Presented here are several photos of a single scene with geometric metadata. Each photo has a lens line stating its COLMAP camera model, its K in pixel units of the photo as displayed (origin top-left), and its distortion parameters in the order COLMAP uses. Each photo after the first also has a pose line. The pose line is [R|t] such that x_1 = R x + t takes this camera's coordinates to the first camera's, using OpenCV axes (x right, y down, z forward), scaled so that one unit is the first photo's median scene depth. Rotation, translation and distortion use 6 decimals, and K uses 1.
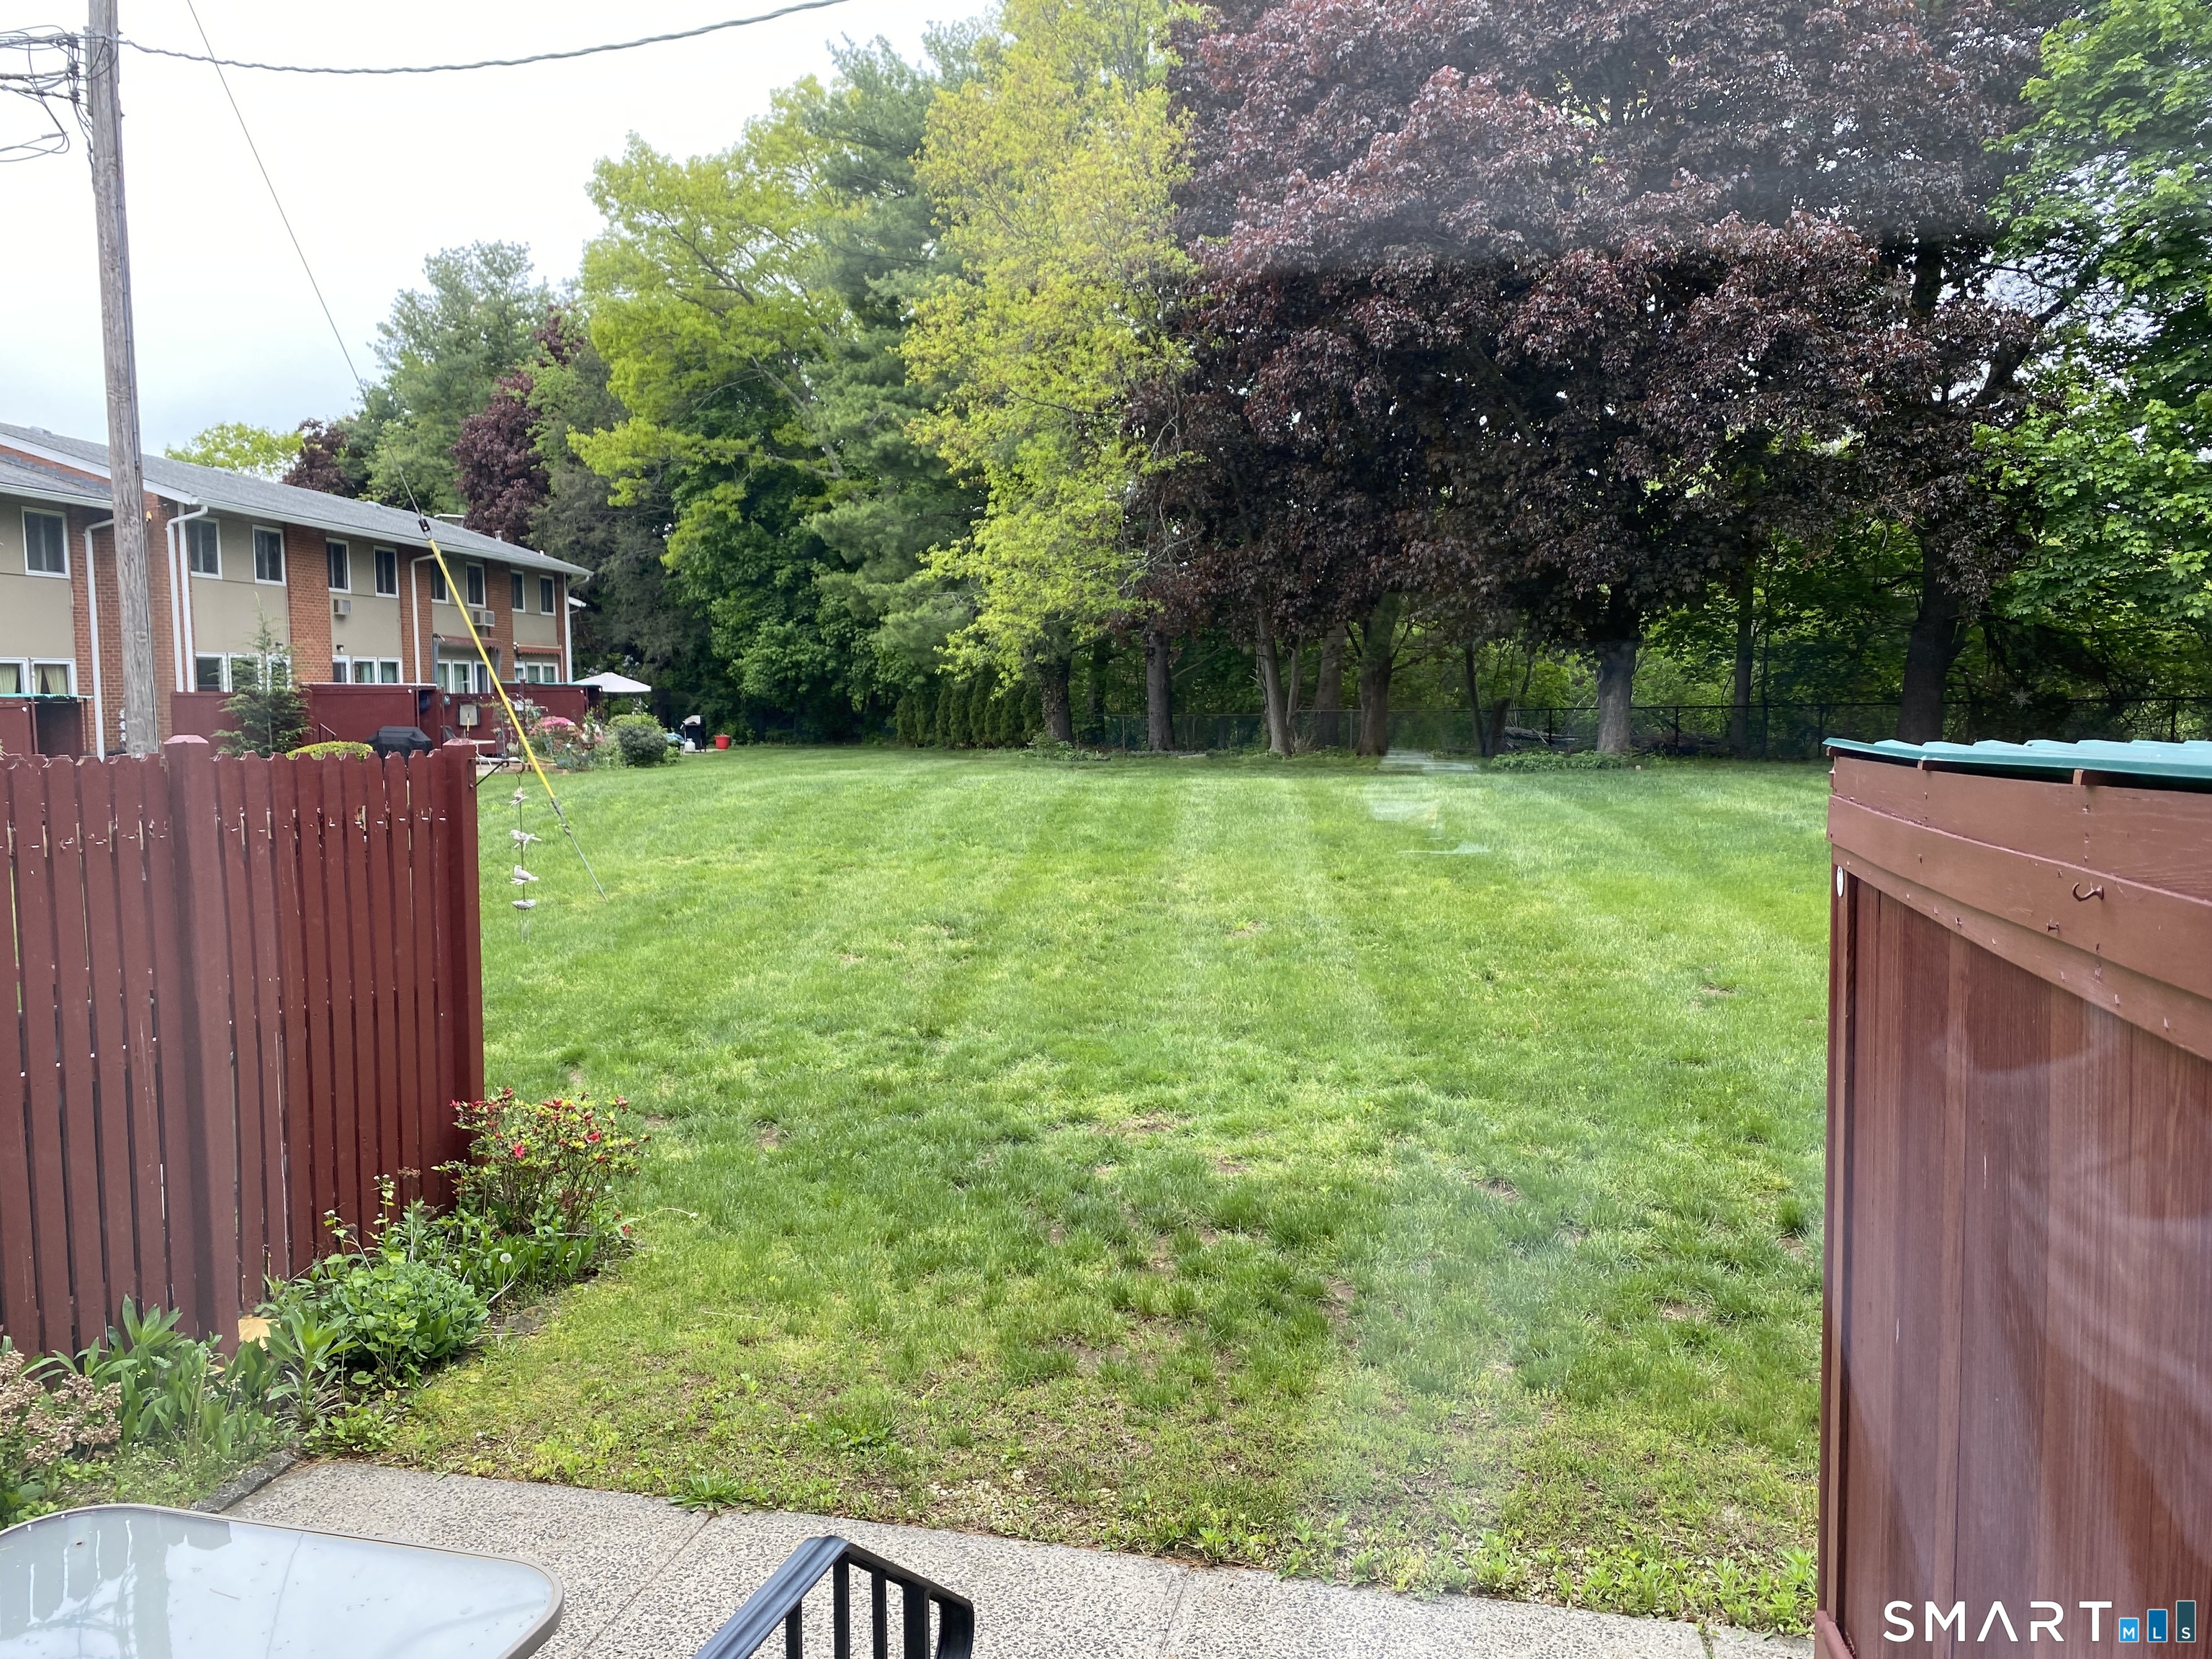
lens RADIAL K [[1699.0, 0, 1101.1], [0, 1699.0, 828.6], [0, 0, 1]] dist [0.052211, -0.084379]
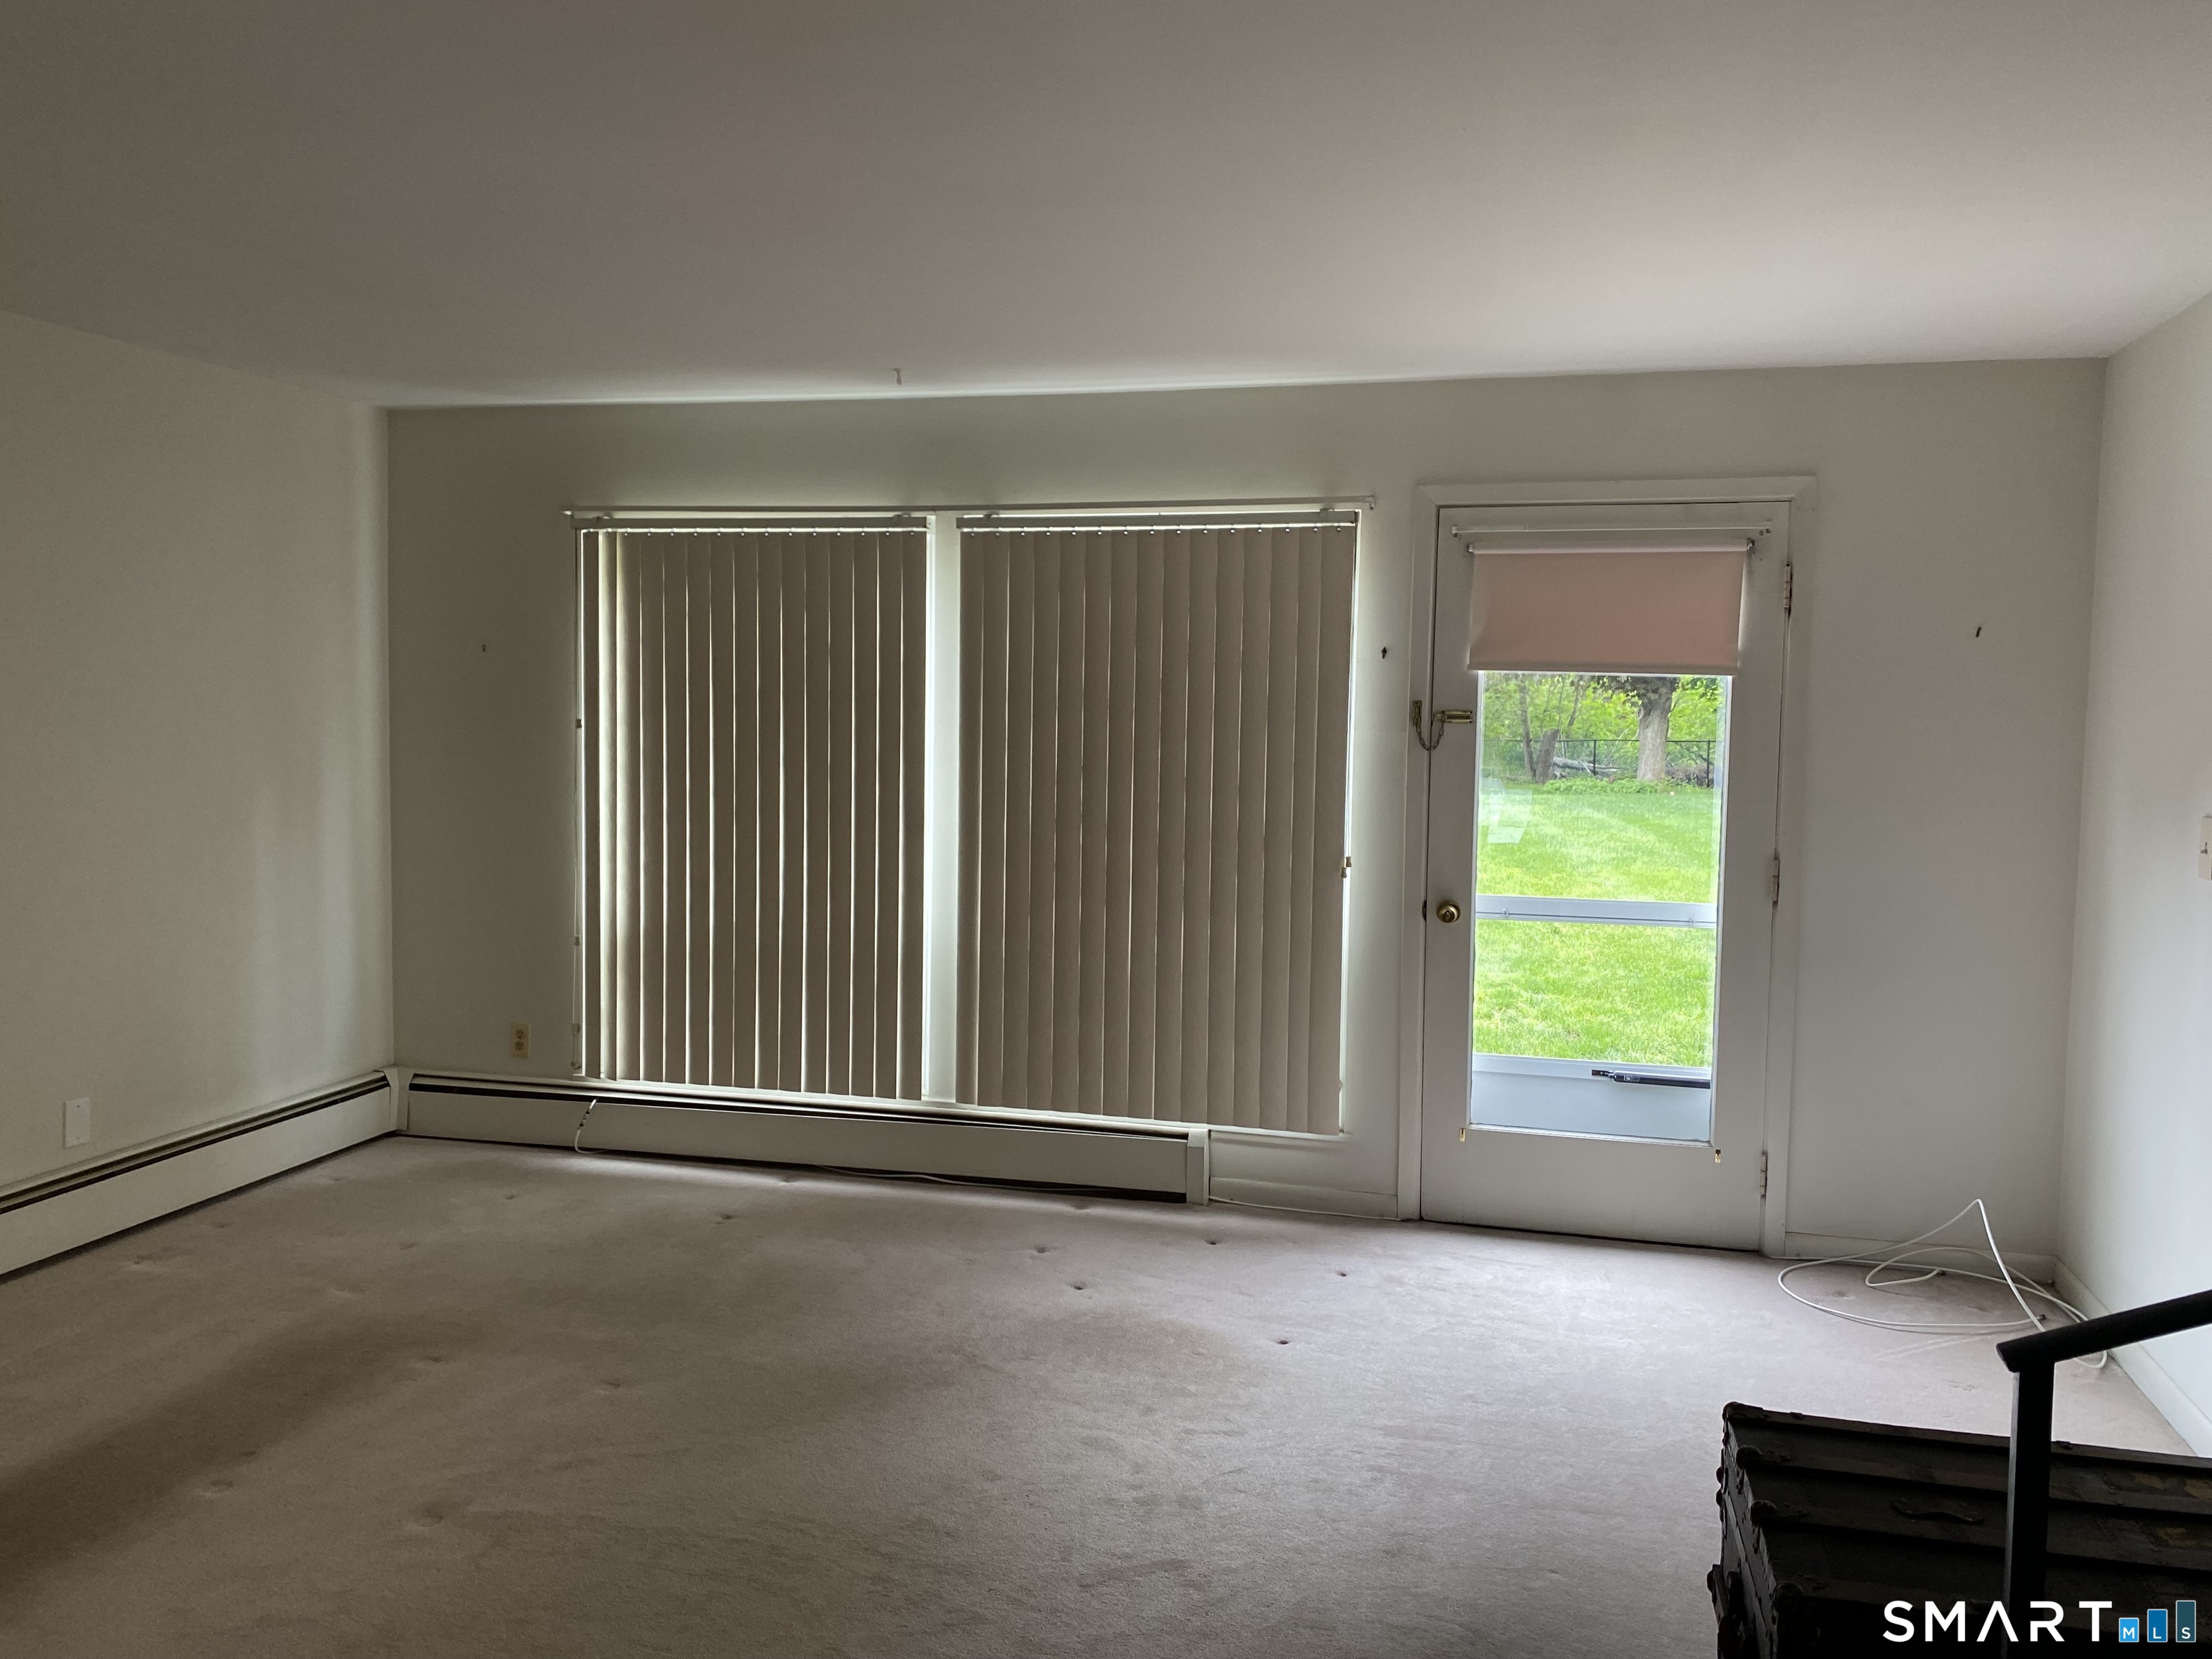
lens RADIAL K [[1699.0, 0, 1086.3], [0, 1699.0, 827.0], [0, 0, 1]] dist [0.052211, -0.084379]
pose [[0.999261, 0.026413, -0.027914, -0.084140], [-0.026812, 0.999542, -0.014034, 0.023953], [0.027531, 0.014772, 0.999512, -0.284332]]
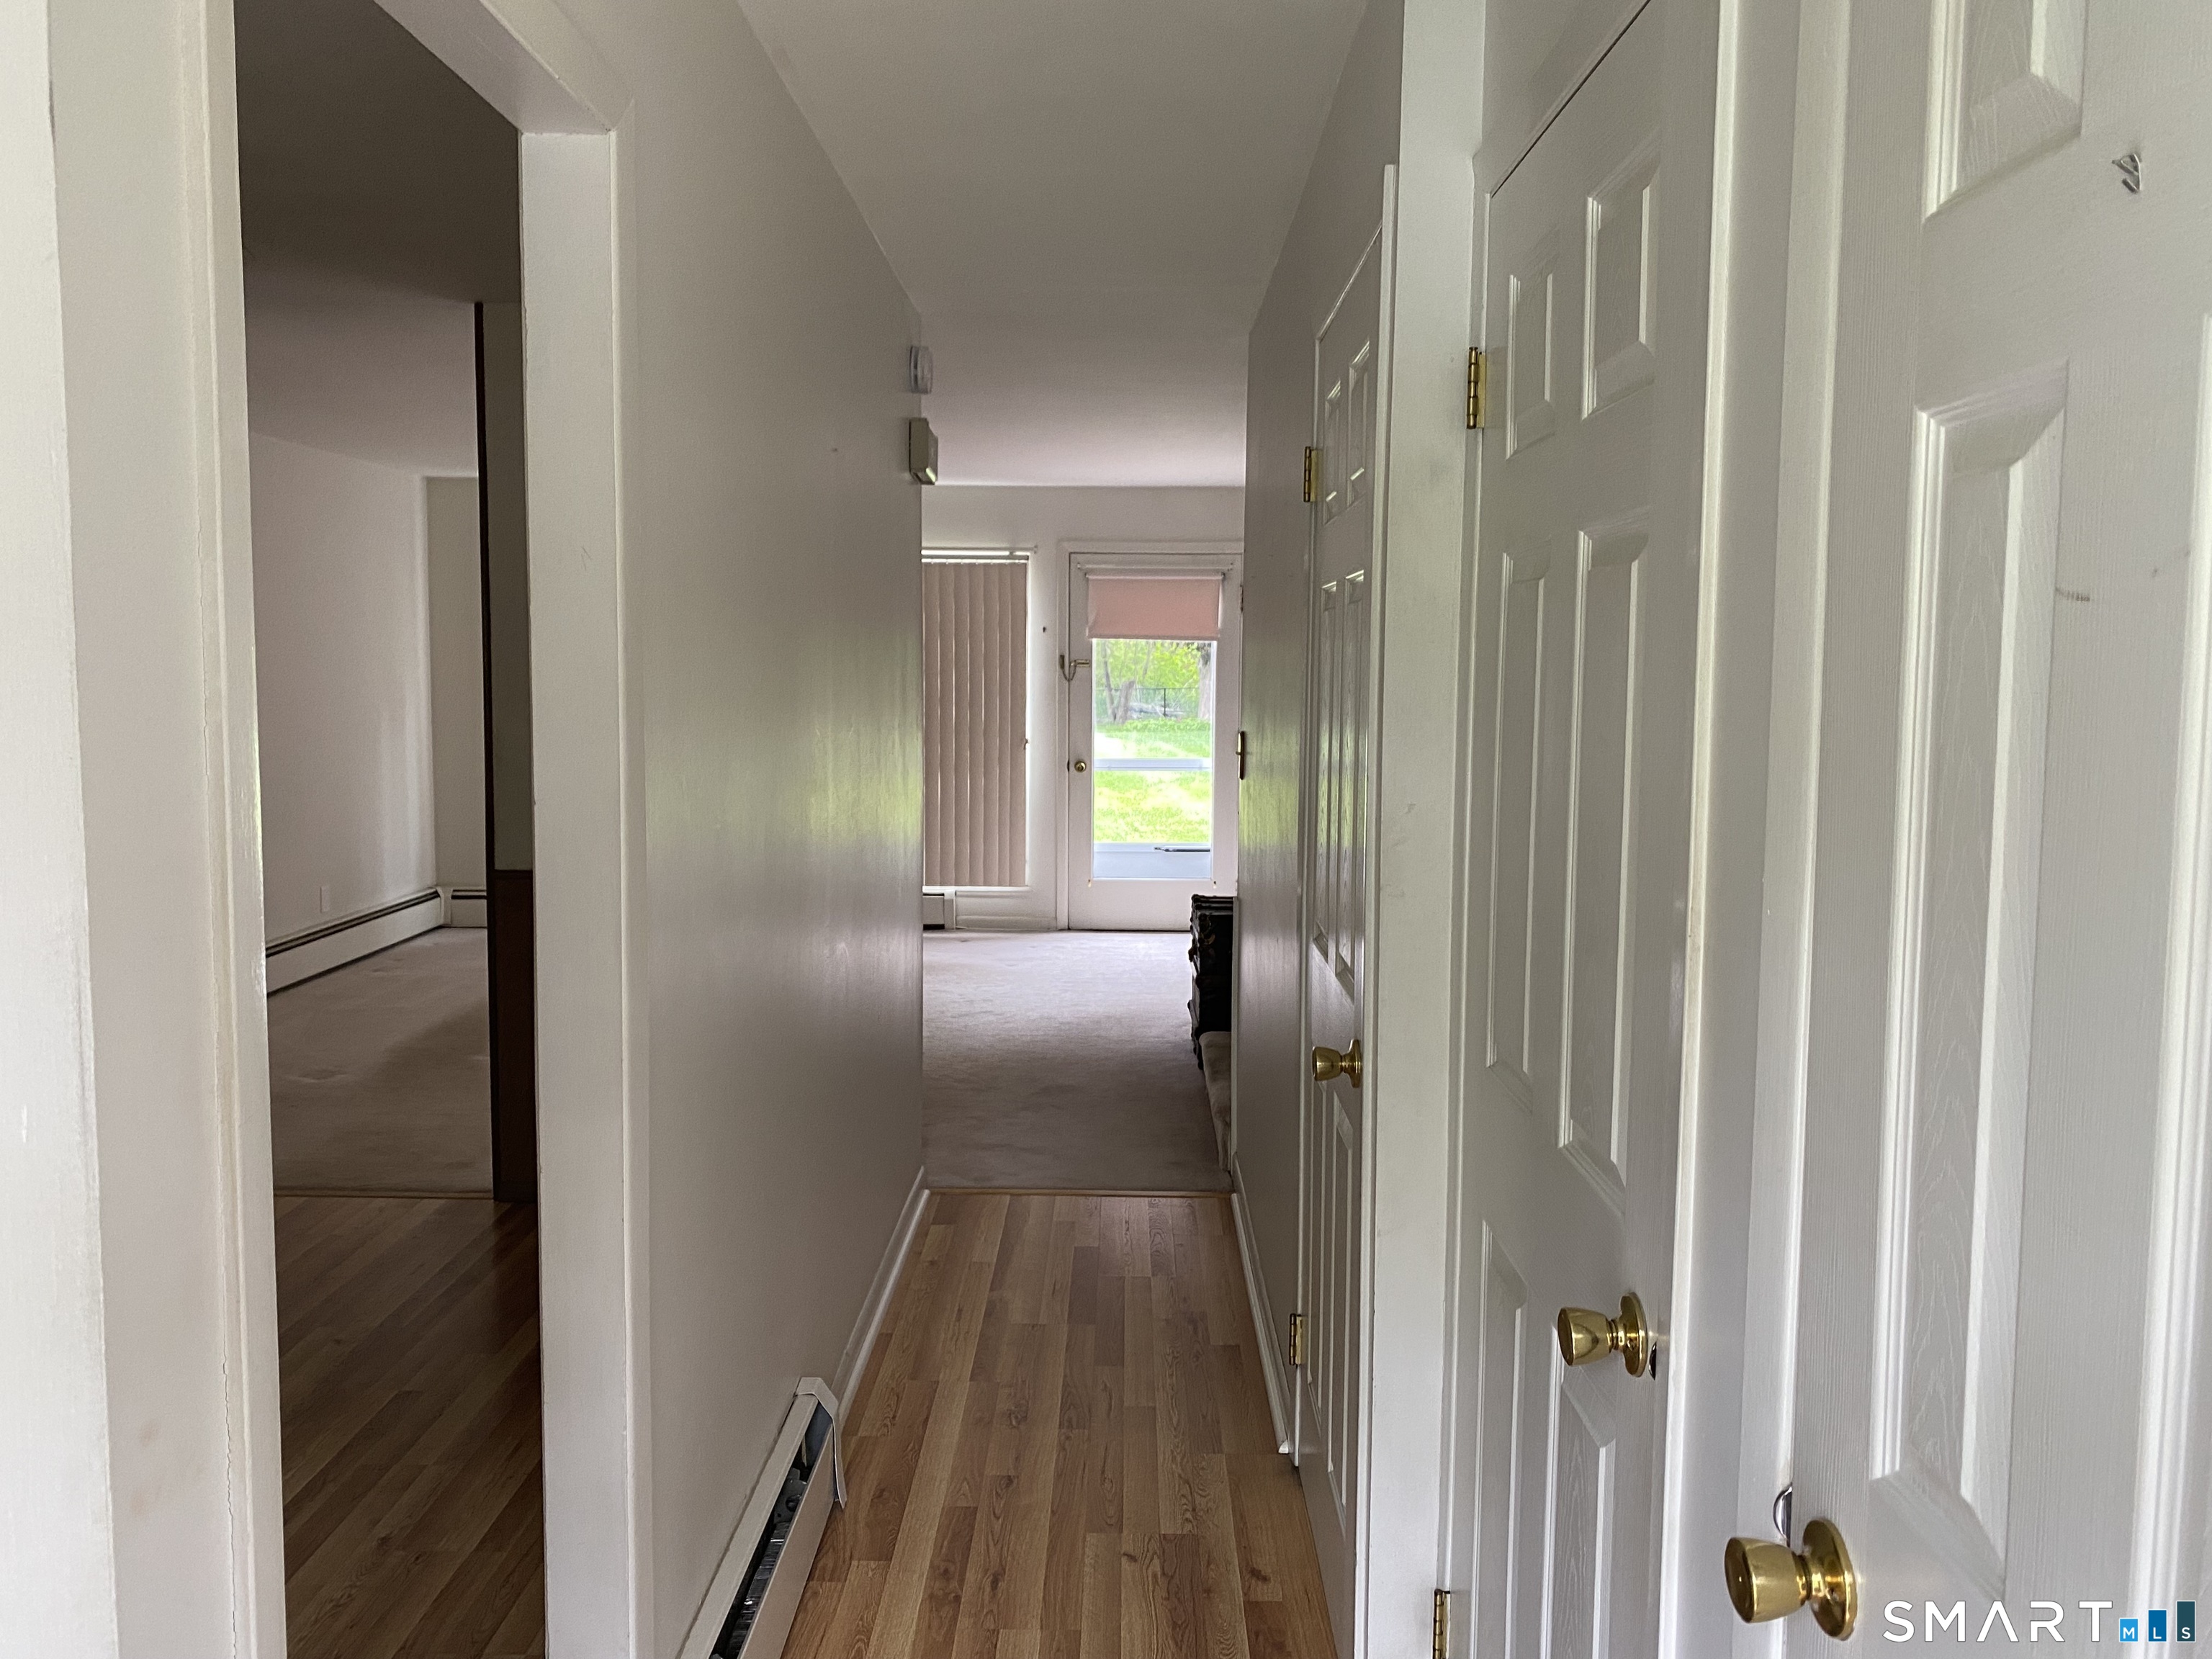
lens RADIAL K [[1699.0, 0, 1116.5], [0, 1699.0, 814.3], [0, 0, 1]] dist [0.052211, -0.084379]
pose [[0.973654, -0.002190, 0.228018, -0.149027], [0.001564, 0.999995, 0.002923, 0.048409], [-0.228023, -0.002490, 0.973653, -0.550192]]
